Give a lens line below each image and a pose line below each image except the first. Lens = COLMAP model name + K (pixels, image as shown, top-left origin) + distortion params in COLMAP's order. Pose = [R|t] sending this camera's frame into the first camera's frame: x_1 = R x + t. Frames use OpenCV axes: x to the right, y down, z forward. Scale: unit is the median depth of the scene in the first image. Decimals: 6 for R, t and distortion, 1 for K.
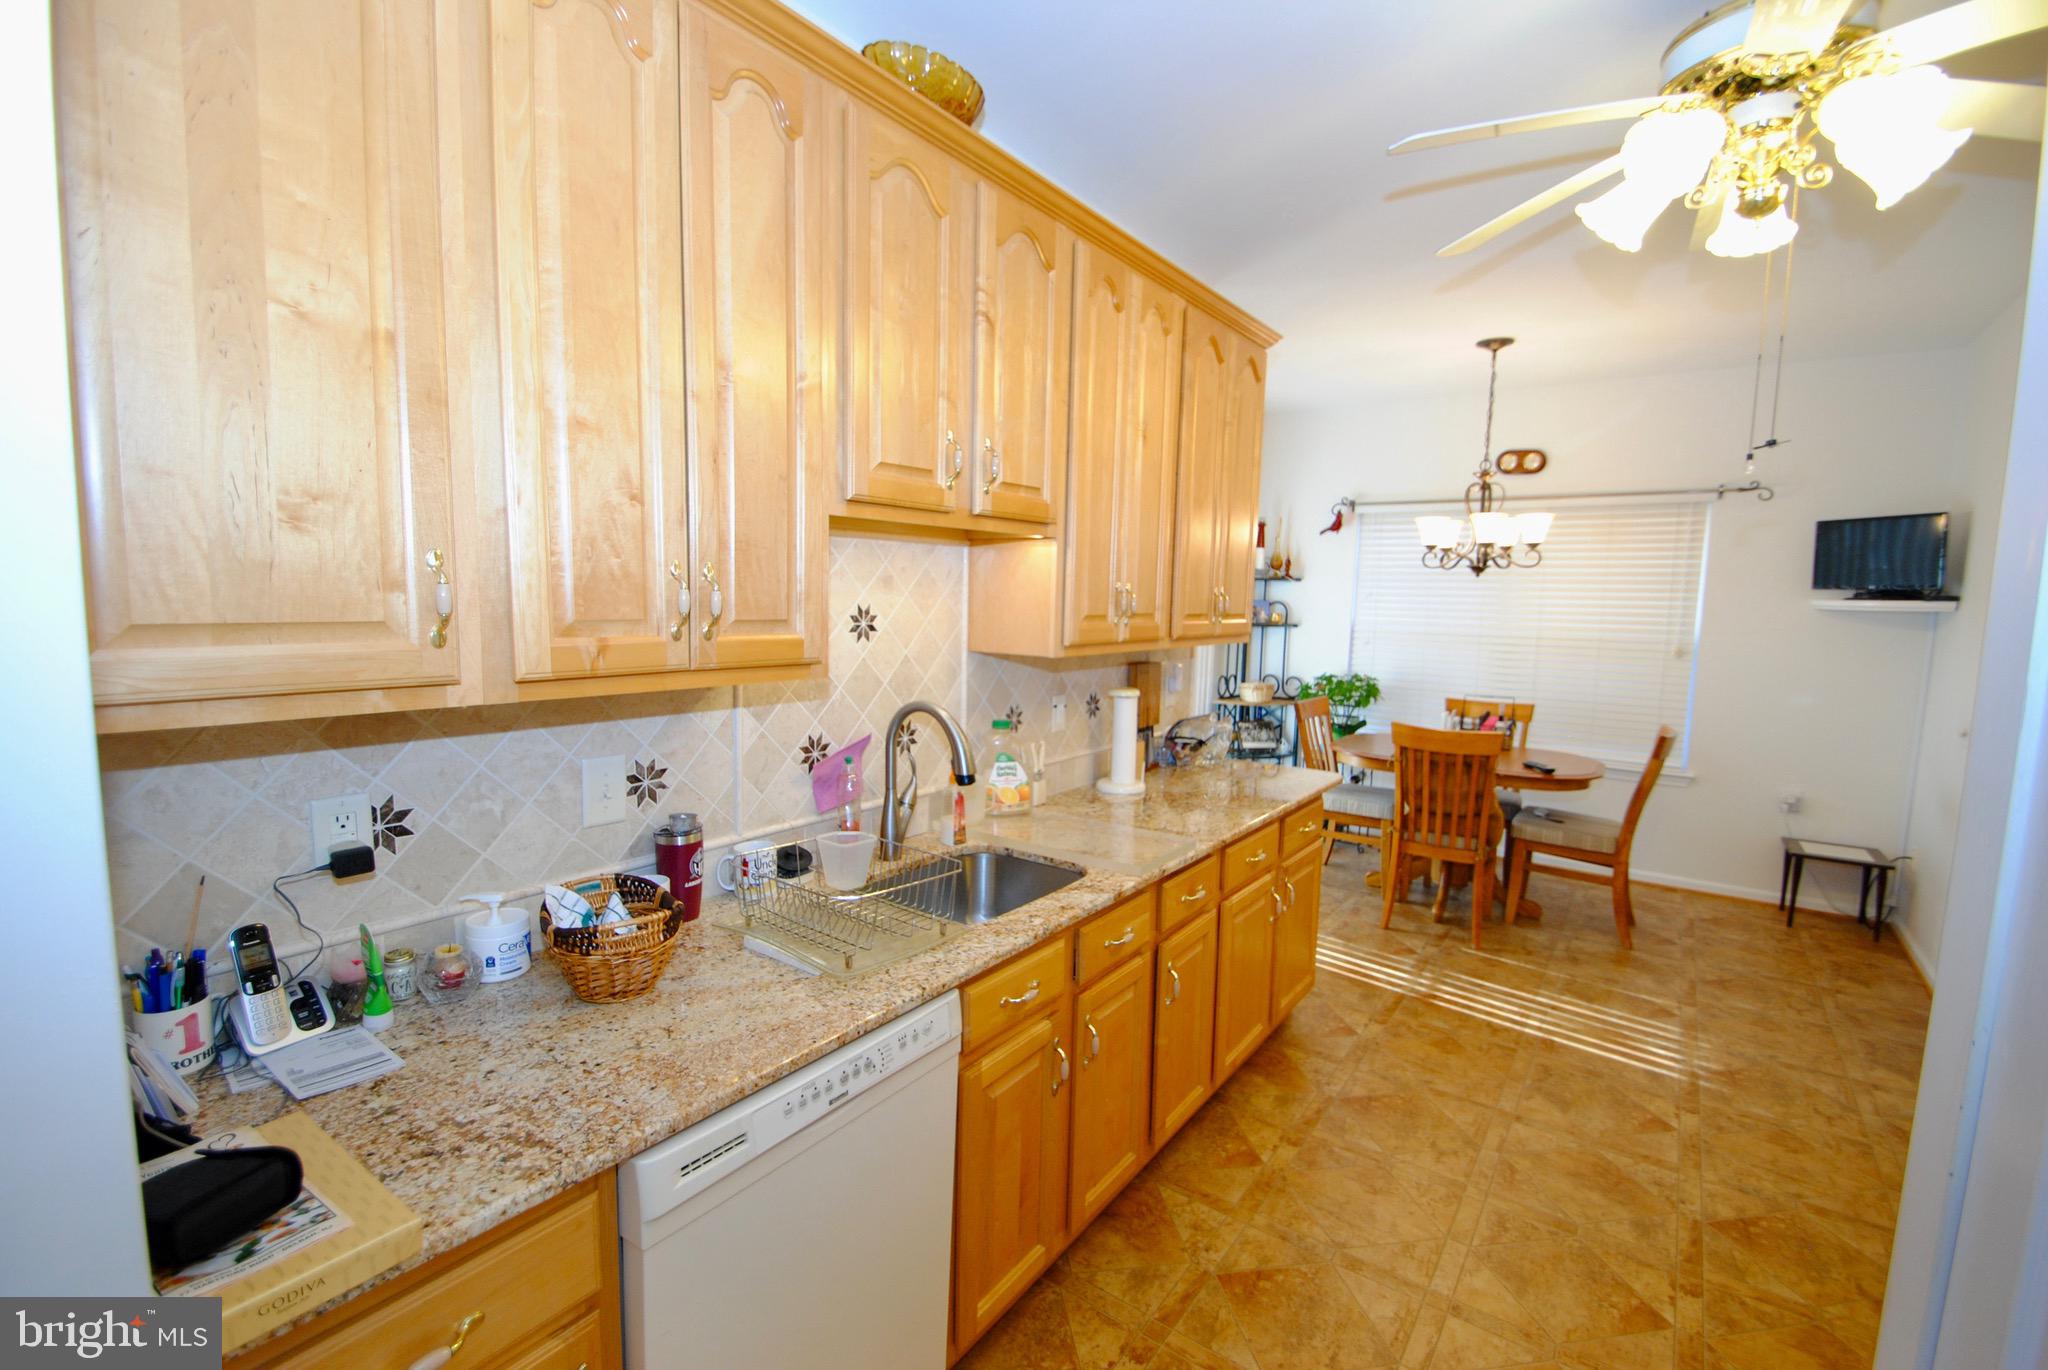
lens RADIAL K [[896.5, 0, 1025.8], [0, 896.5, 680.0], [0, 0, 1]] dist [0.001453, -0.009766]
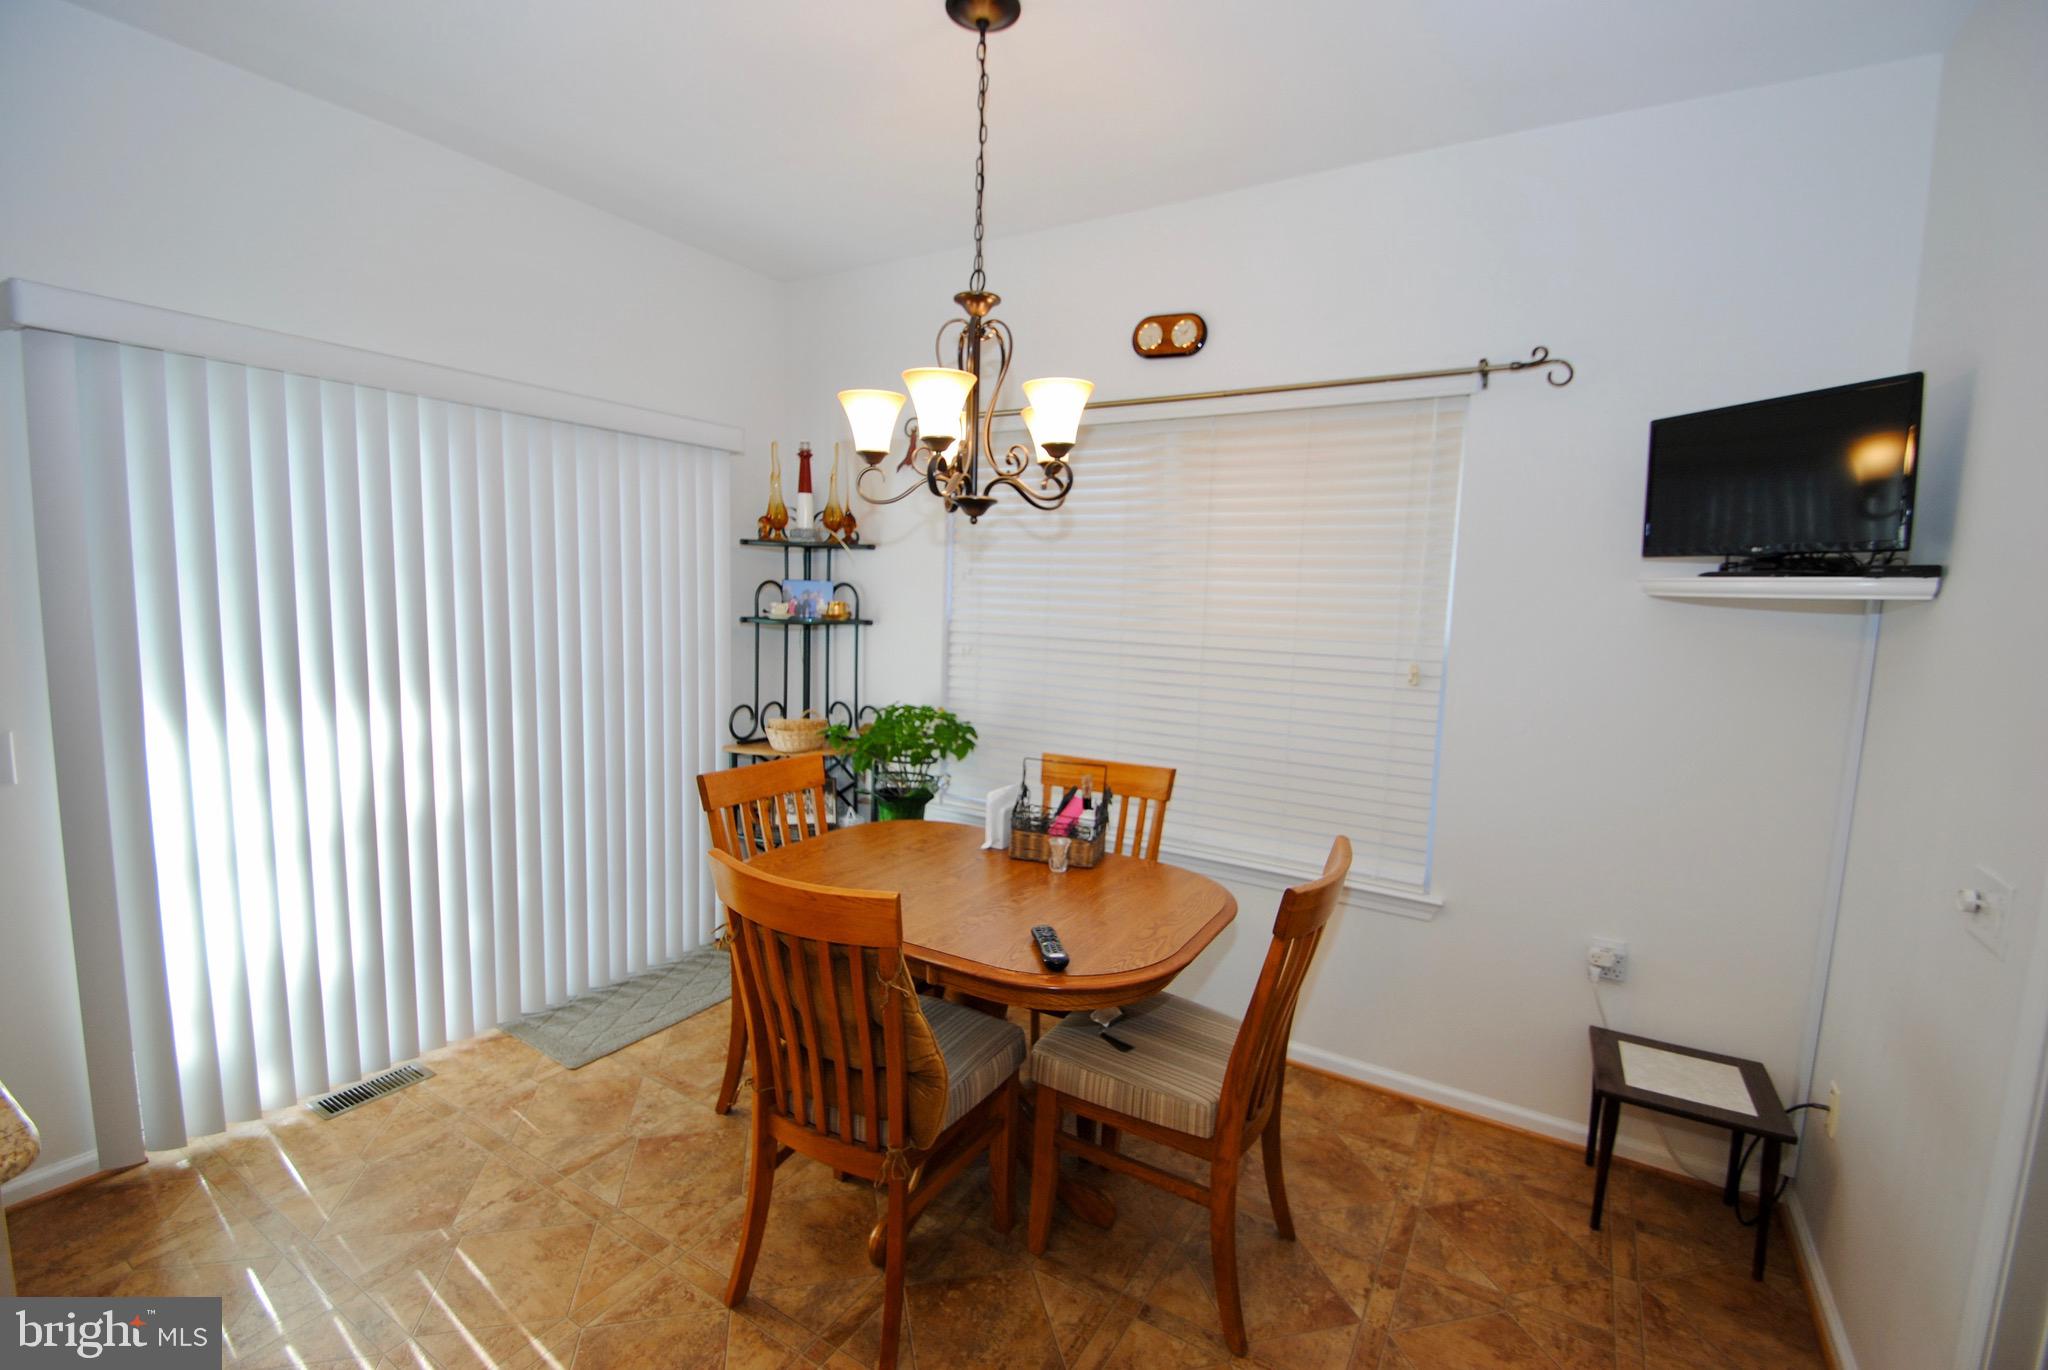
lens RADIAL K [[896.5, 0, 1026.1], [0, 896.5, 679.4], [0, 0, 1]] dist [0.001453, -0.009766]
pose [[0.996582, 0.000041, 0.082606, 0.457223], [-0.000518, 0.999983, 0.005761, -0.032636], [-0.082604, -0.005784, 0.996566, 0.486293]]
